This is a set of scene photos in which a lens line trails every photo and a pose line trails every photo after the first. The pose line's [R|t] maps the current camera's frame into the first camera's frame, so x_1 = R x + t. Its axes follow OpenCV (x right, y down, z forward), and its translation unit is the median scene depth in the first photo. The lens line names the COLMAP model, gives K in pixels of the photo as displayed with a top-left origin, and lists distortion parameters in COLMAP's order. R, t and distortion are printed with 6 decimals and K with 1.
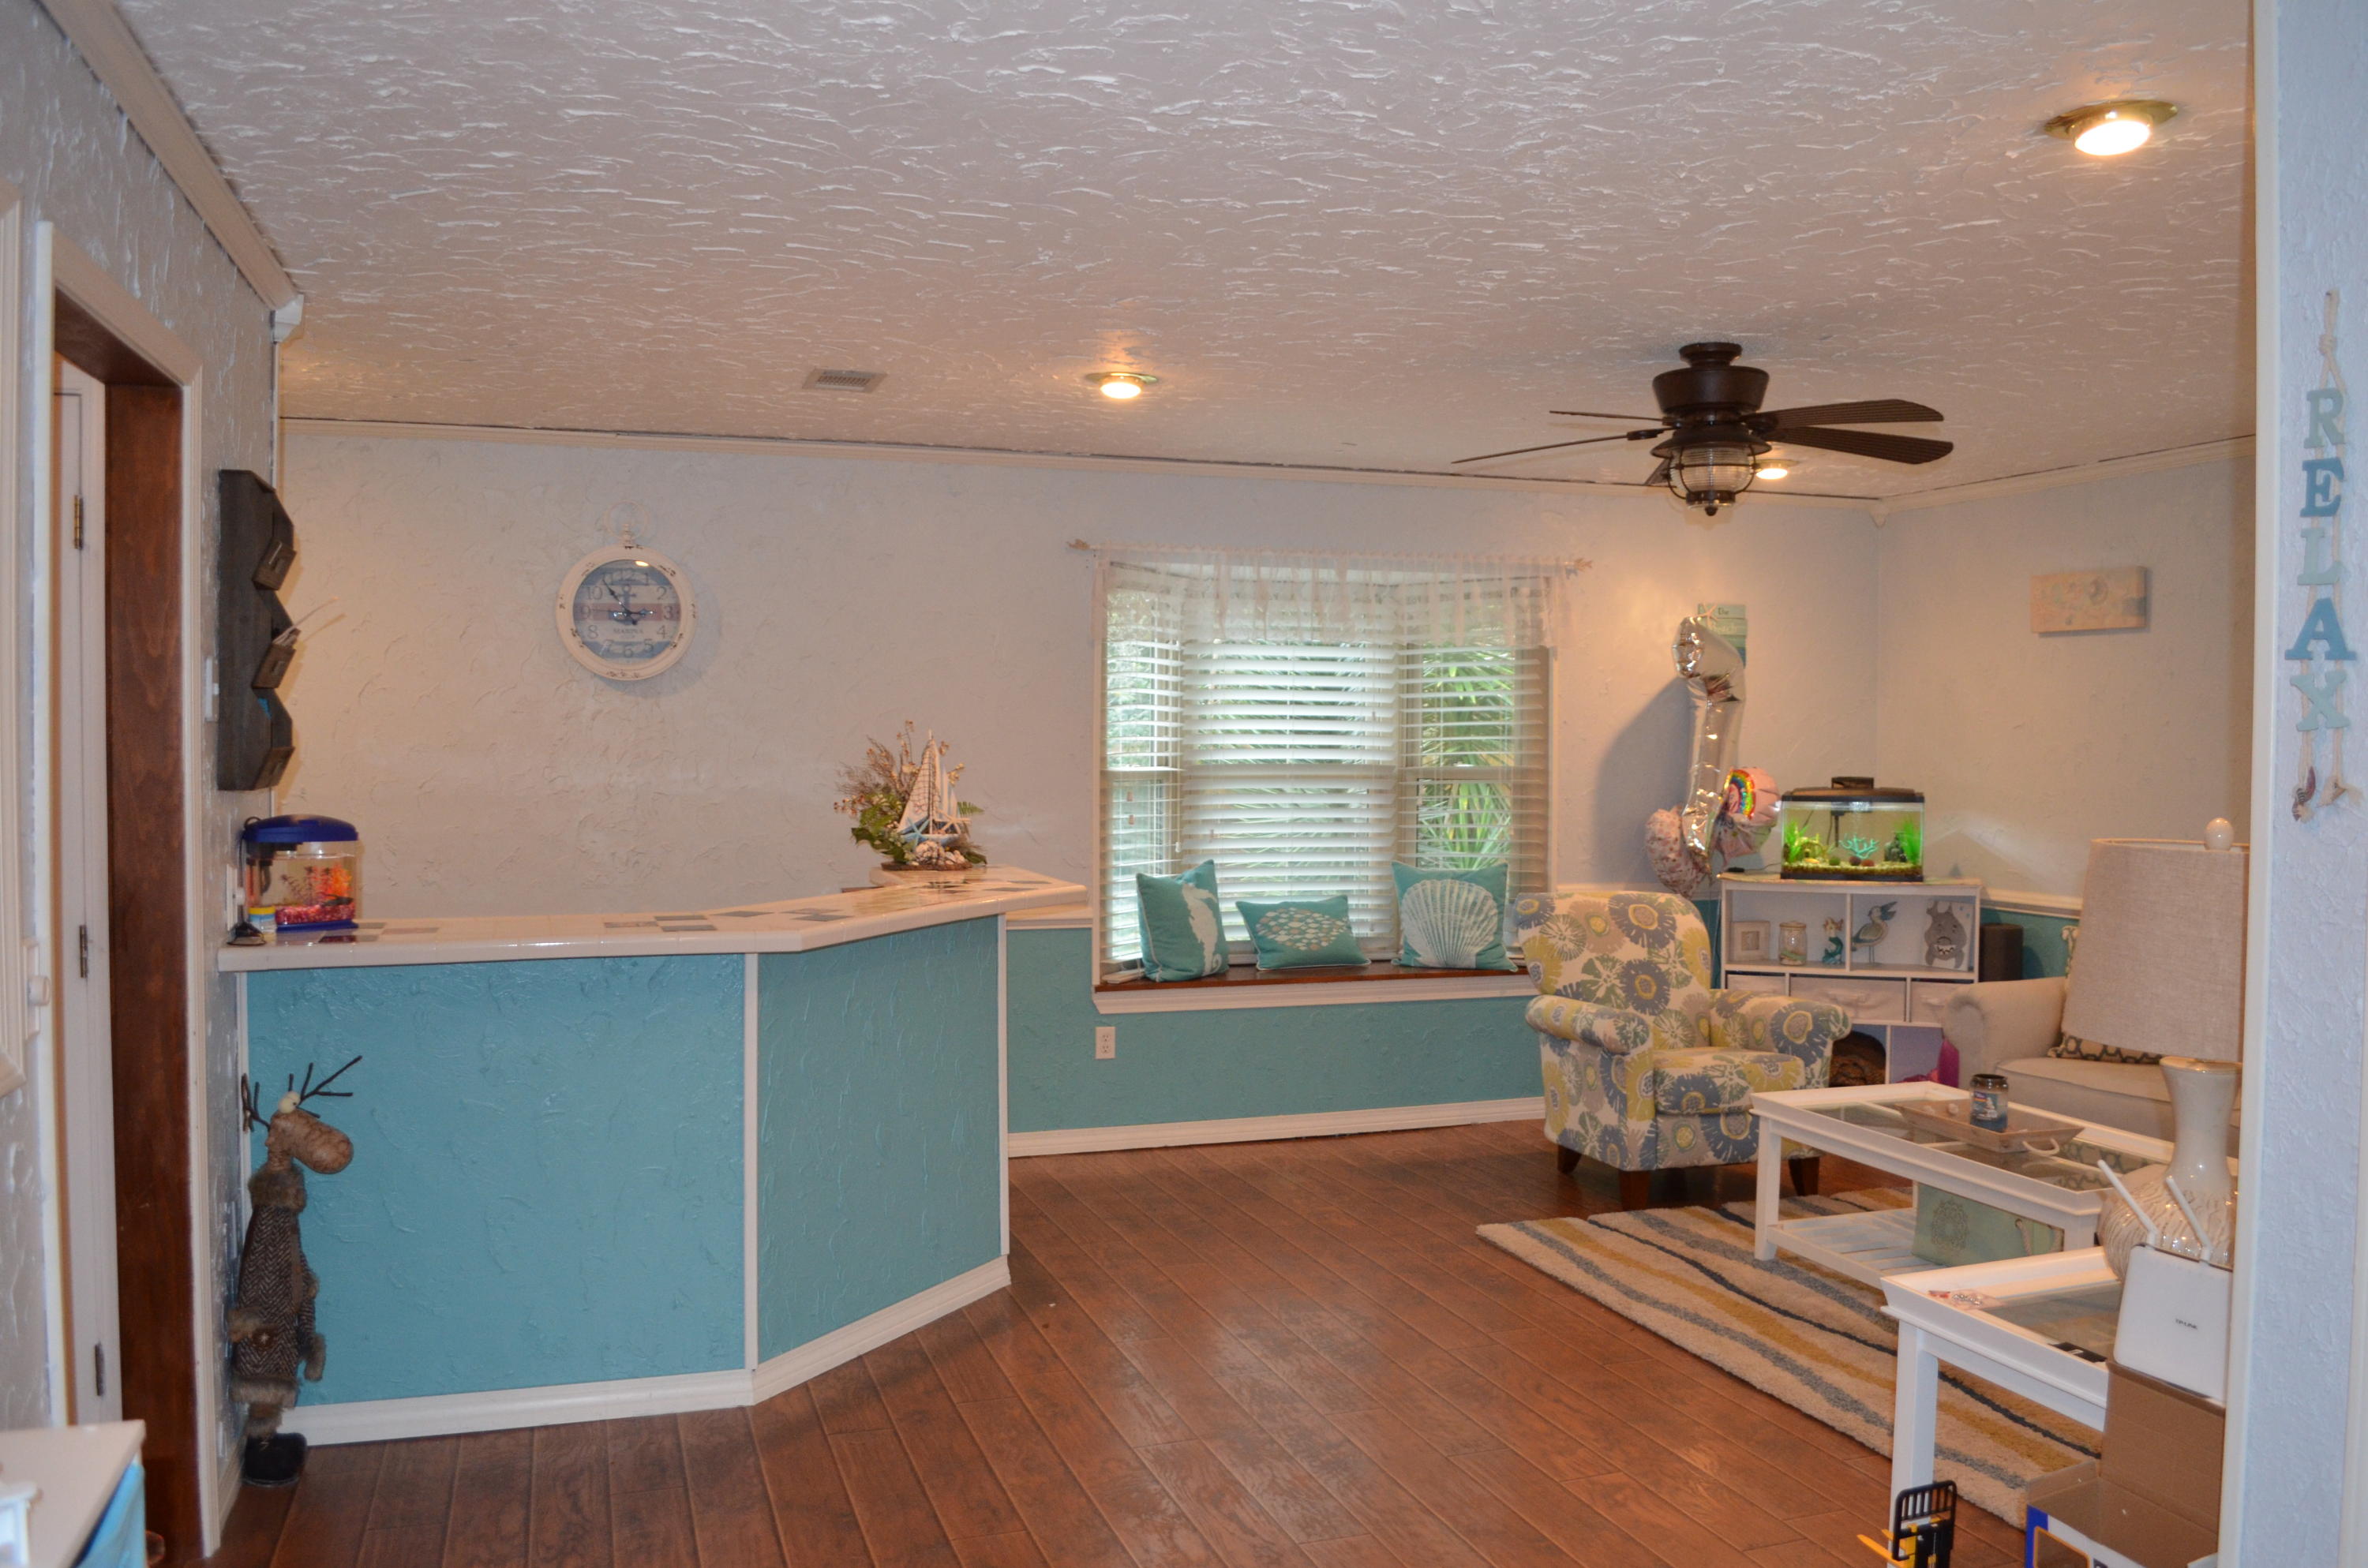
lens RADIAL K [[1870.1, 0, 1193.1], [0, 1870.1, 780.2], [0, 0, 1]] dist [-0.083420, 0.017405]
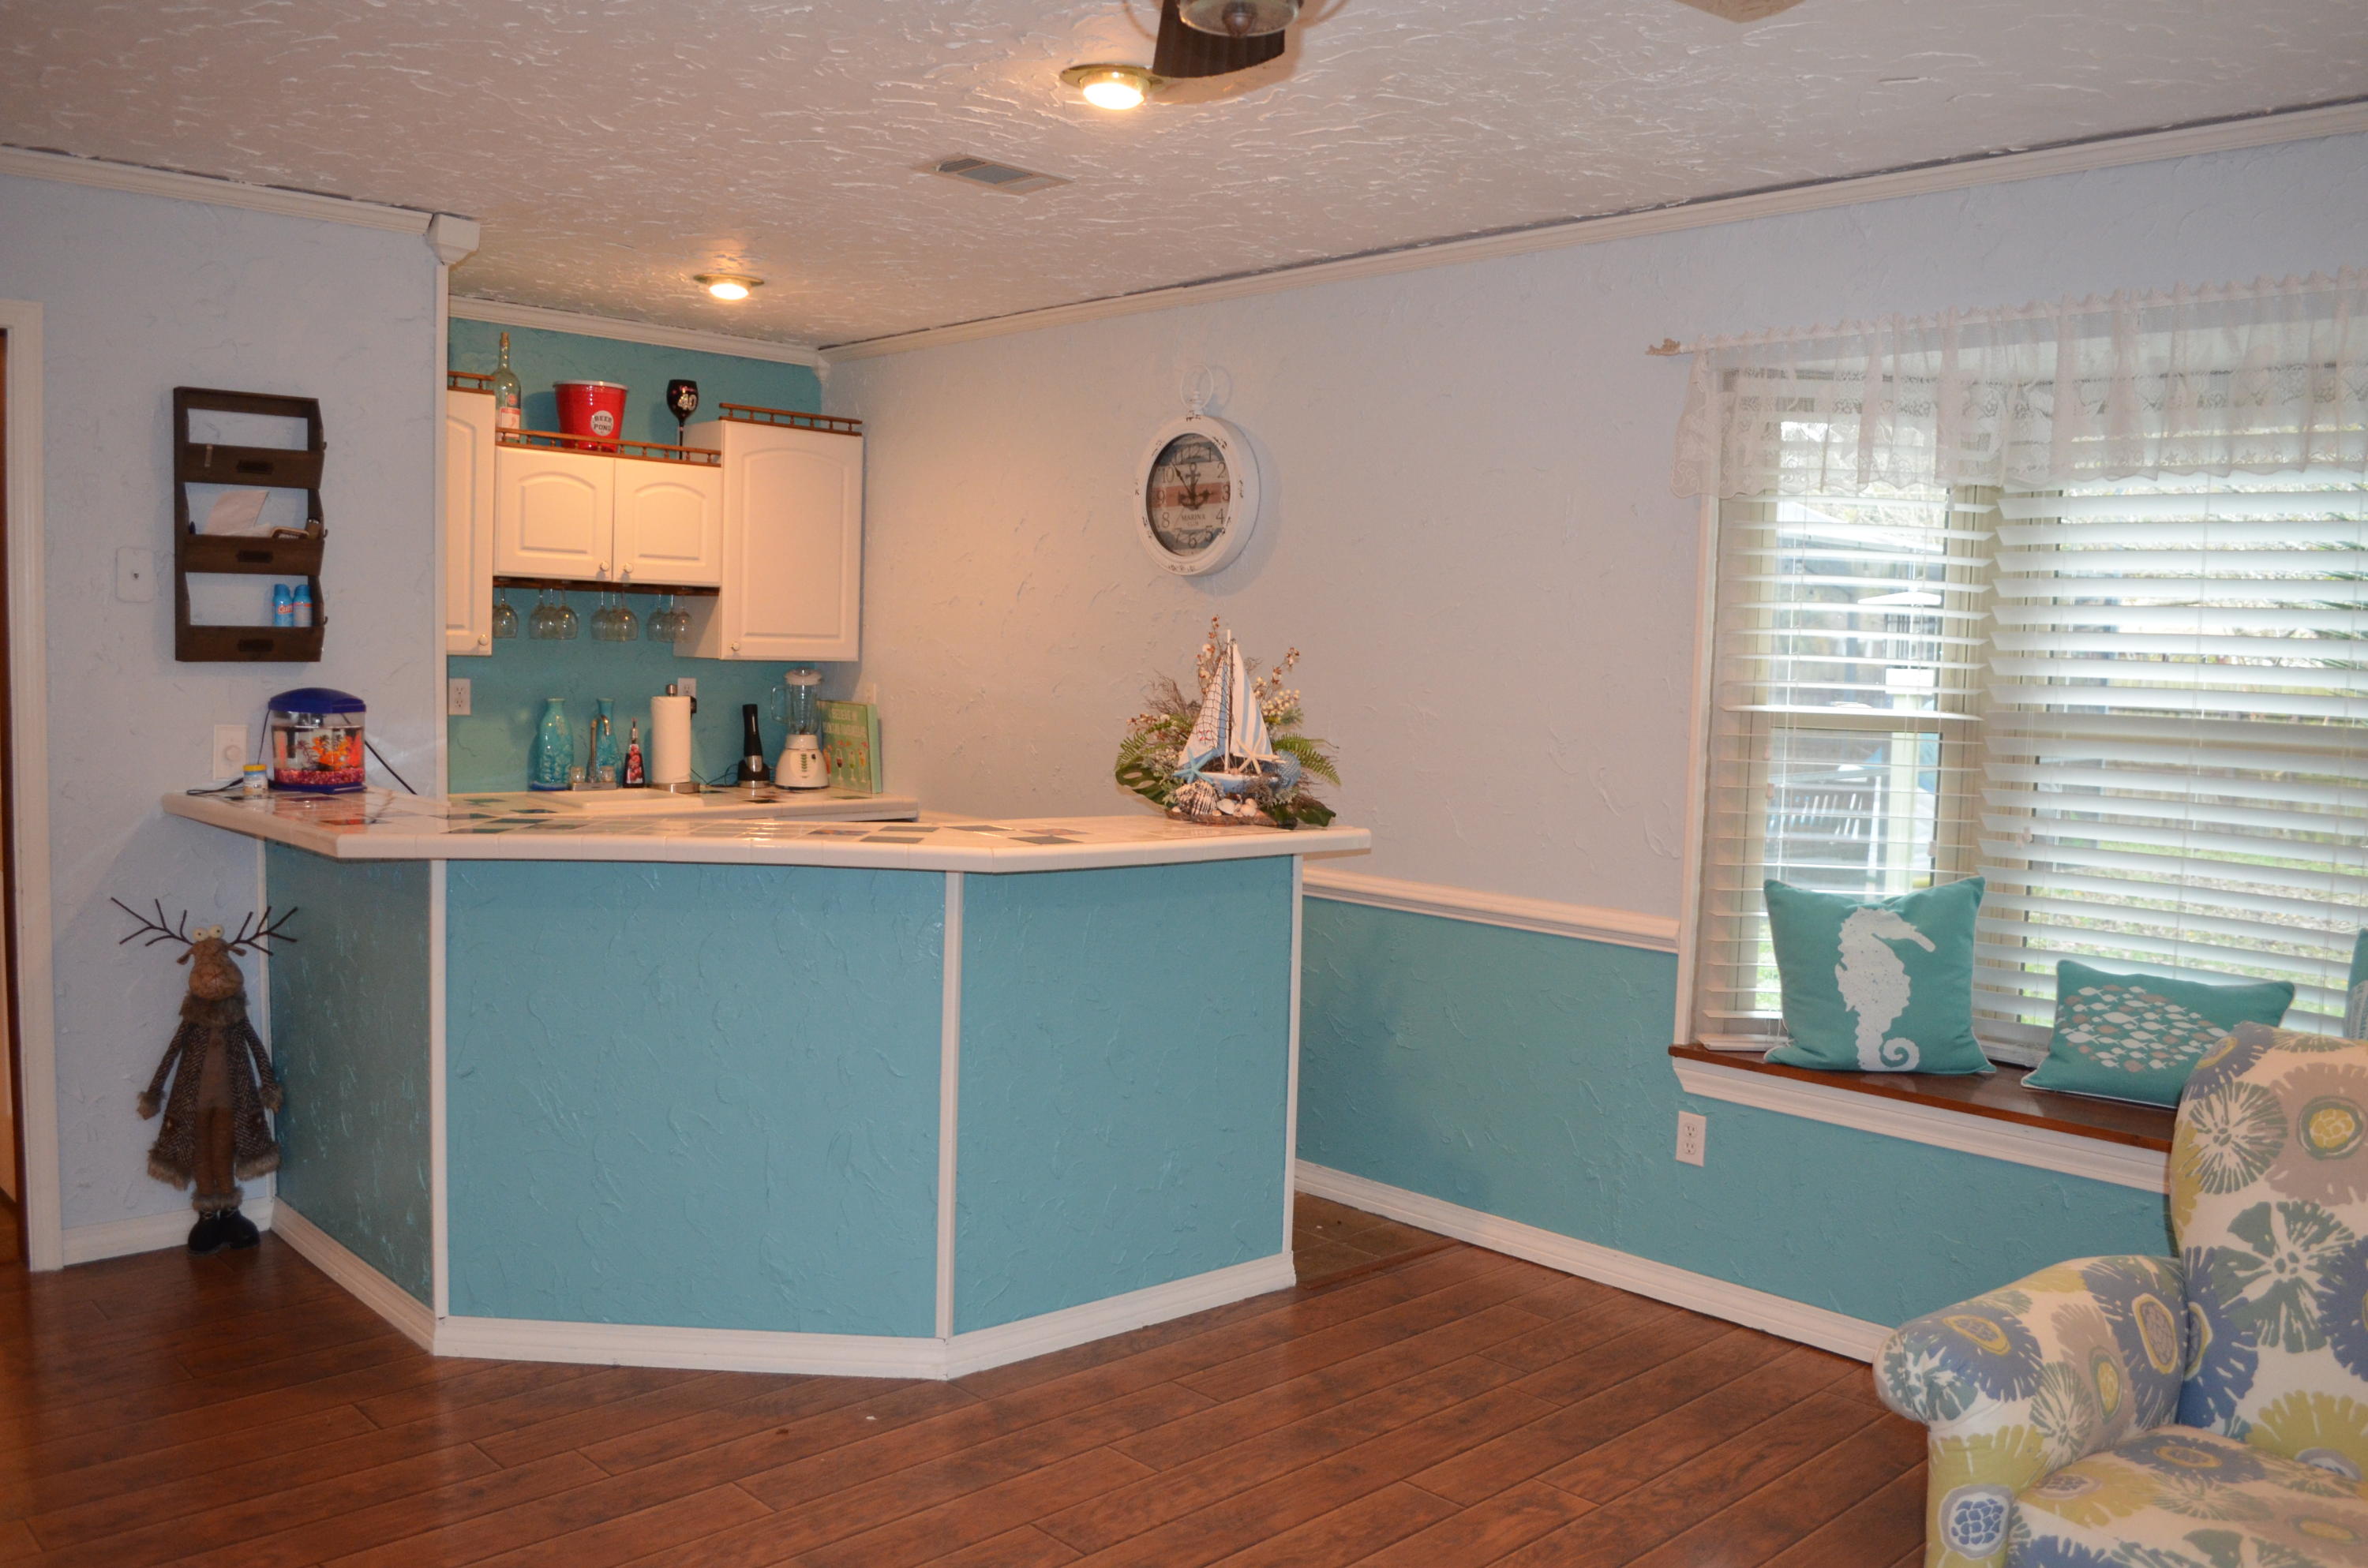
lens RADIAL K [[1870.1, 0, 1188.3], [0, 1870.1, 790.7], [0, 0, 1]] dist [-0.083420, 0.017405]
pose [[0.429378, 0.077306, -0.899810, 0.464963], [-0.047707, 0.996880, 0.062881, -0.008600], [0.901864, 0.015928, 0.431727, 0.613888]]
